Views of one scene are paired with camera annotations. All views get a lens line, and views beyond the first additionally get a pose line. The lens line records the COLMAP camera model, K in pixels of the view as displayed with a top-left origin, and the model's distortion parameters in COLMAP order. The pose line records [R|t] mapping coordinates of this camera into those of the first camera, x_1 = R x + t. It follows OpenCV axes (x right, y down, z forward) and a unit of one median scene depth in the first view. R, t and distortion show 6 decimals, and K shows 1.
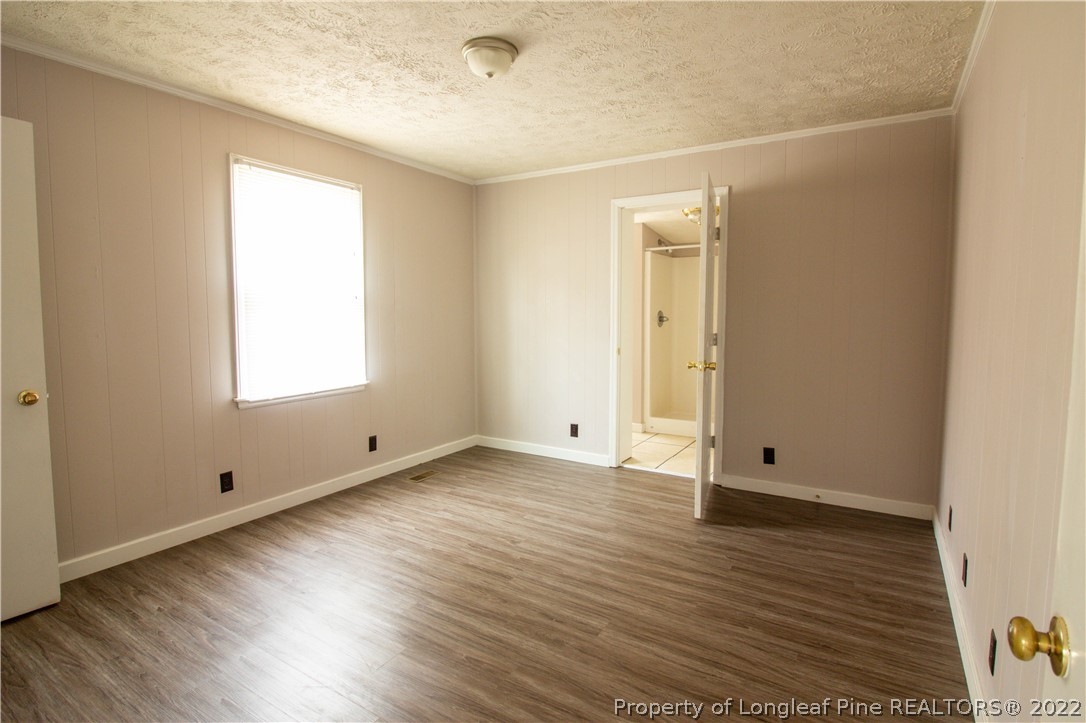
lens RADIAL K [[545.1, 0, 544.4], [0, 545.1, 356.0], [0, 0, 1]] dist [0.002983, -0.013630]
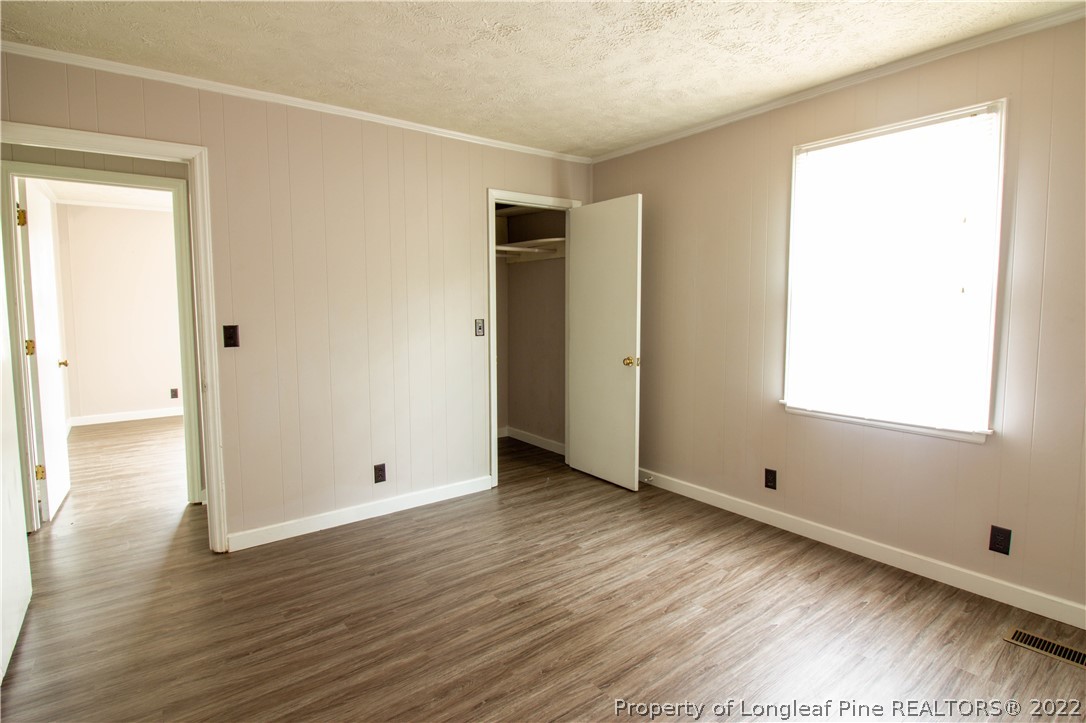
lens RADIAL K [[545.1, 0, 541.2], [0, 545.1, 351.4], [0, 0, 1]] dist [0.002983, -0.013630]
pose [[-0.364027, 0.080708, -0.927885, 0.490833], [-0.074378, 0.990538, 0.115338, -0.088457], [0.928414, 0.111000, -0.354579, 0.932071]]
